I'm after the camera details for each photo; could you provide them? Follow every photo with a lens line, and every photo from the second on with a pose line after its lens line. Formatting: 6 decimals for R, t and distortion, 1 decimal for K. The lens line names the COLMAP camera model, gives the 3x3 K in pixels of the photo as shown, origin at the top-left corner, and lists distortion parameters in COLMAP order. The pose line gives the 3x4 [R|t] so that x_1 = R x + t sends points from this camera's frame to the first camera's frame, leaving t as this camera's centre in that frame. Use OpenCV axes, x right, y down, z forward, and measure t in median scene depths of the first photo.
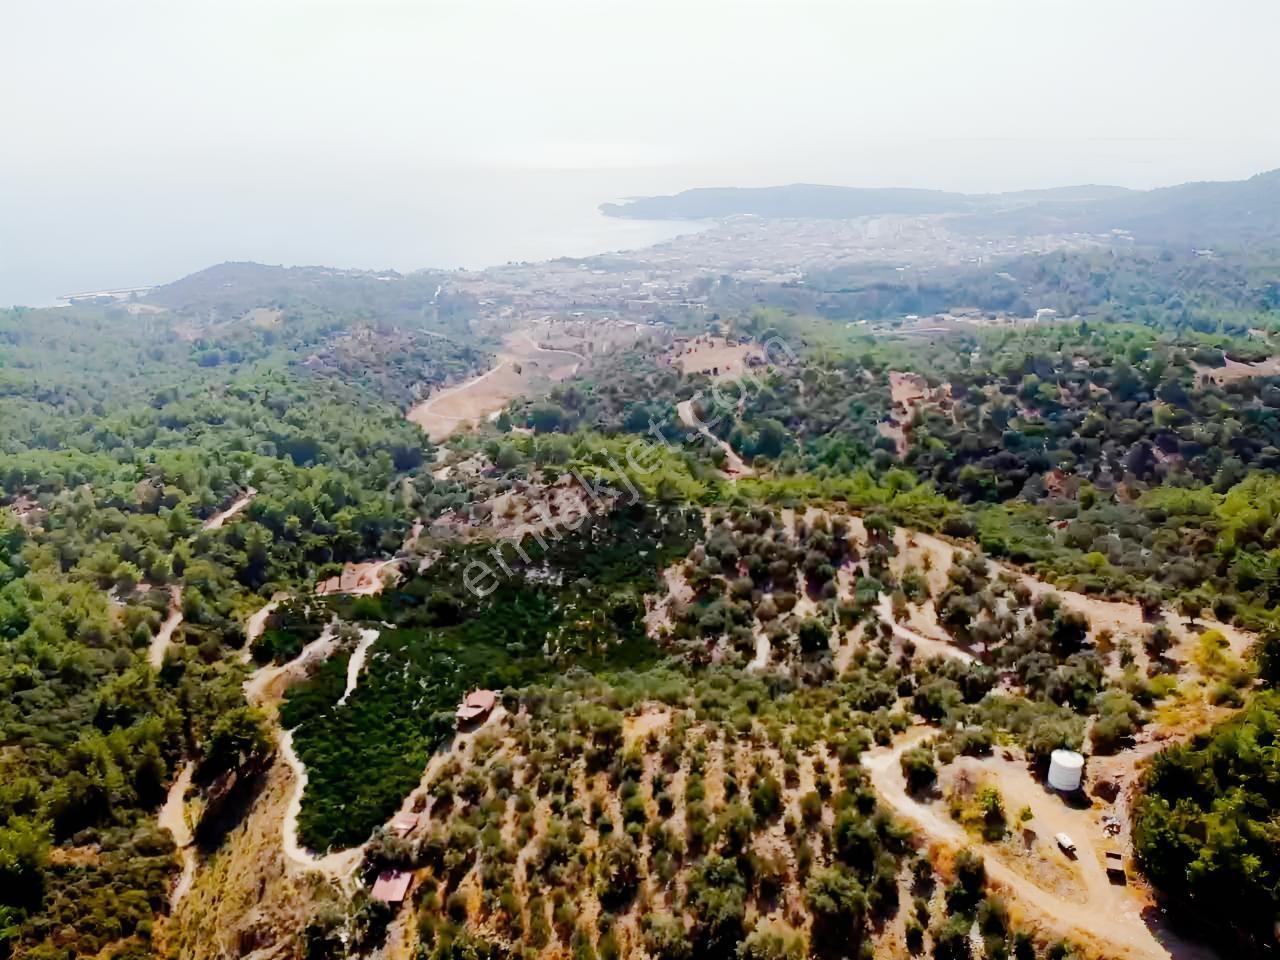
lens RADIAL K [[923.0, 0, 640.0], [0, 923.0, 480.0], [0, 0, 1]] dist [0.120046, -0.251392]
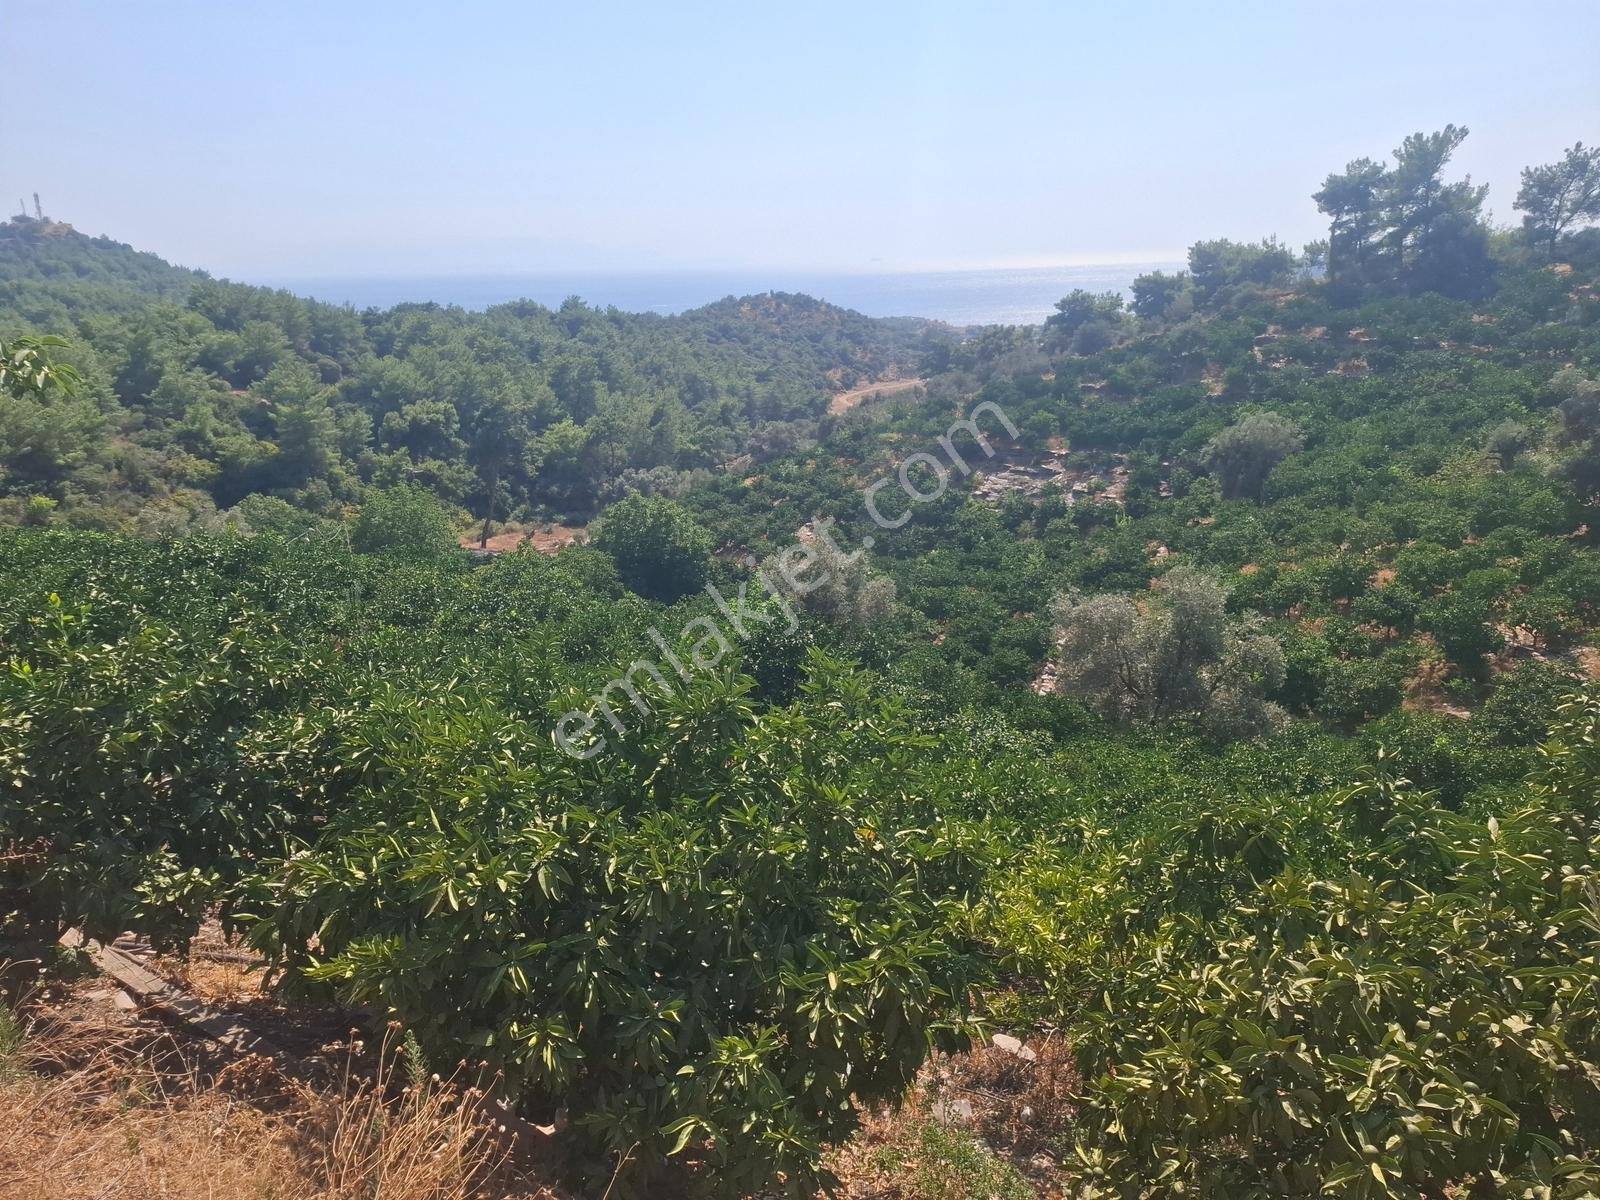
lens RADIAL K [[1111.1, 0, 768.9], [0, 1111.1, 596.5], [0, 0, 1]] dist [0.102217, -0.122400]
pose [[0.939920, 0.070895, -0.333952, -0.053934], [-0.088373, 0.995384, -0.037417, 0.112599], [0.329758, 0.064681, 0.941847, 0.505015]]
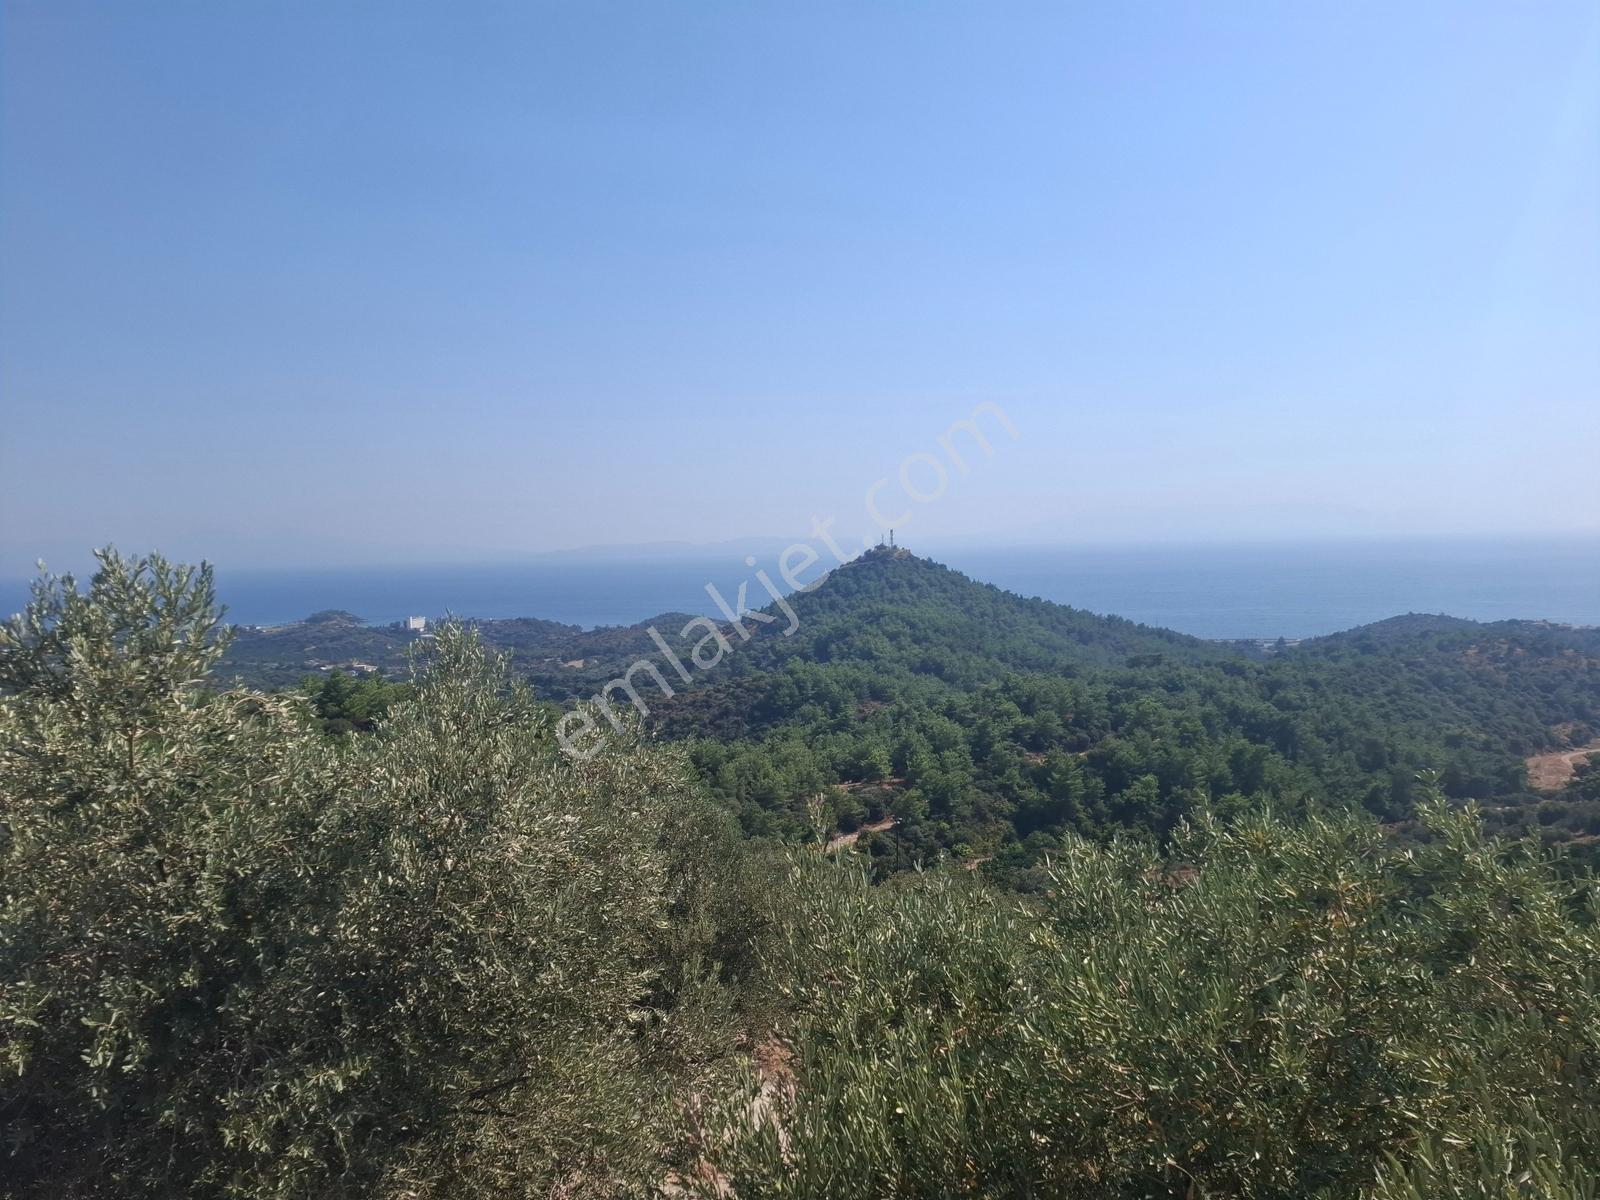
lens RADIAL K [[1095.4, 0, 770.6], [0, 1095.4, 593.7], [0, 0, 1]] dist [0.067345, -0.078025]
pose [[0.554412, 0.022416, -0.831941, 0.102778], [-0.260875, 0.953938, -0.148146, 0.087687], [0.790299, 0.299166, 0.534722, 0.296451]]
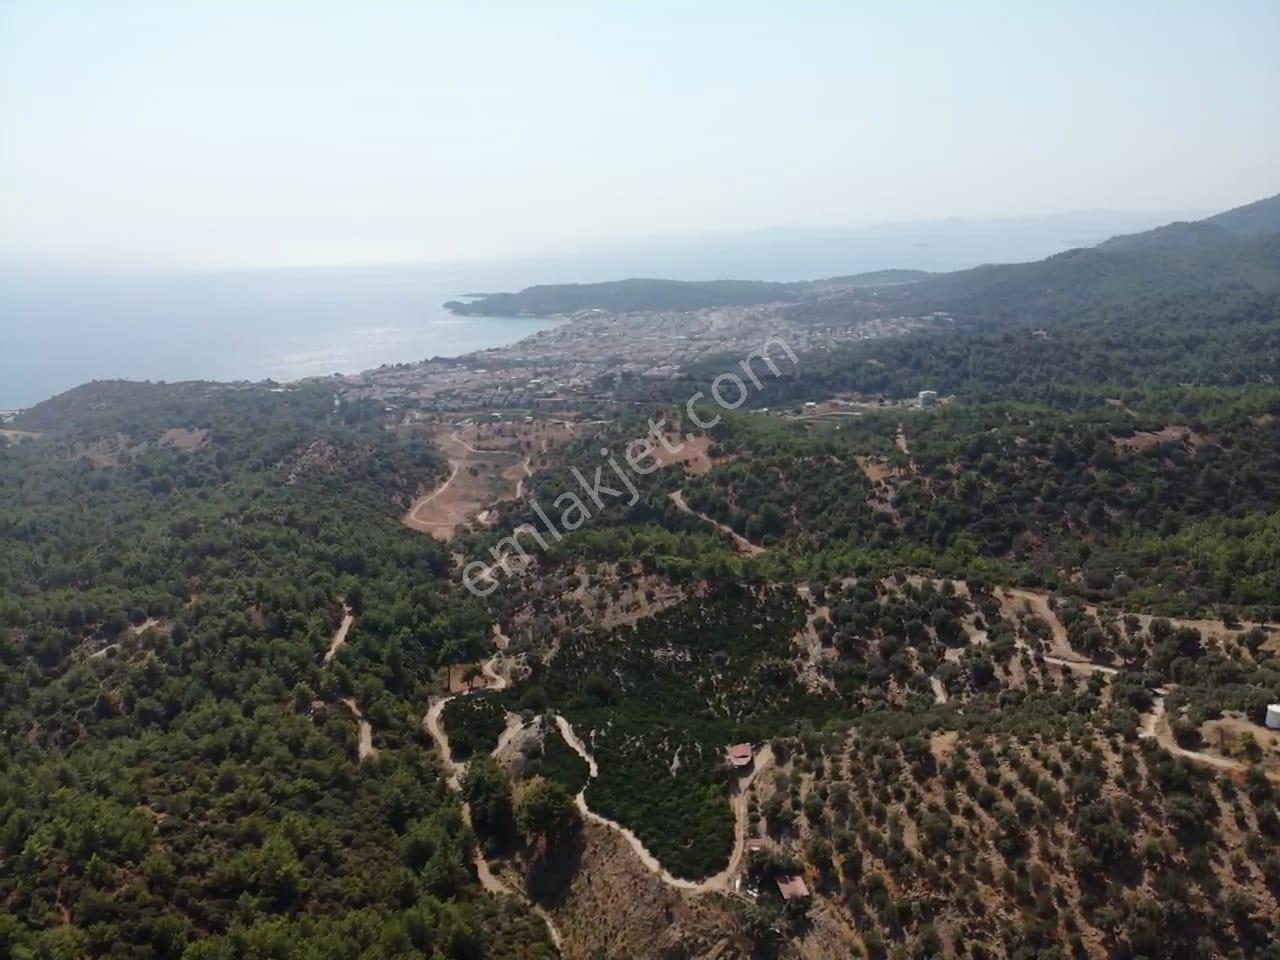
lens RADIAL K [[923.0, 0, 640.0], [0, 923.0, 480.0], [0, 0, 1]] dist [0.120046, -0.251392]
pose [[0.980805, -0.069261, 0.182275, -0.246182], [0.085352, 0.992974, -0.081959, -0.015829], [-0.175318, 0.095944, 0.979826, -0.110007]]
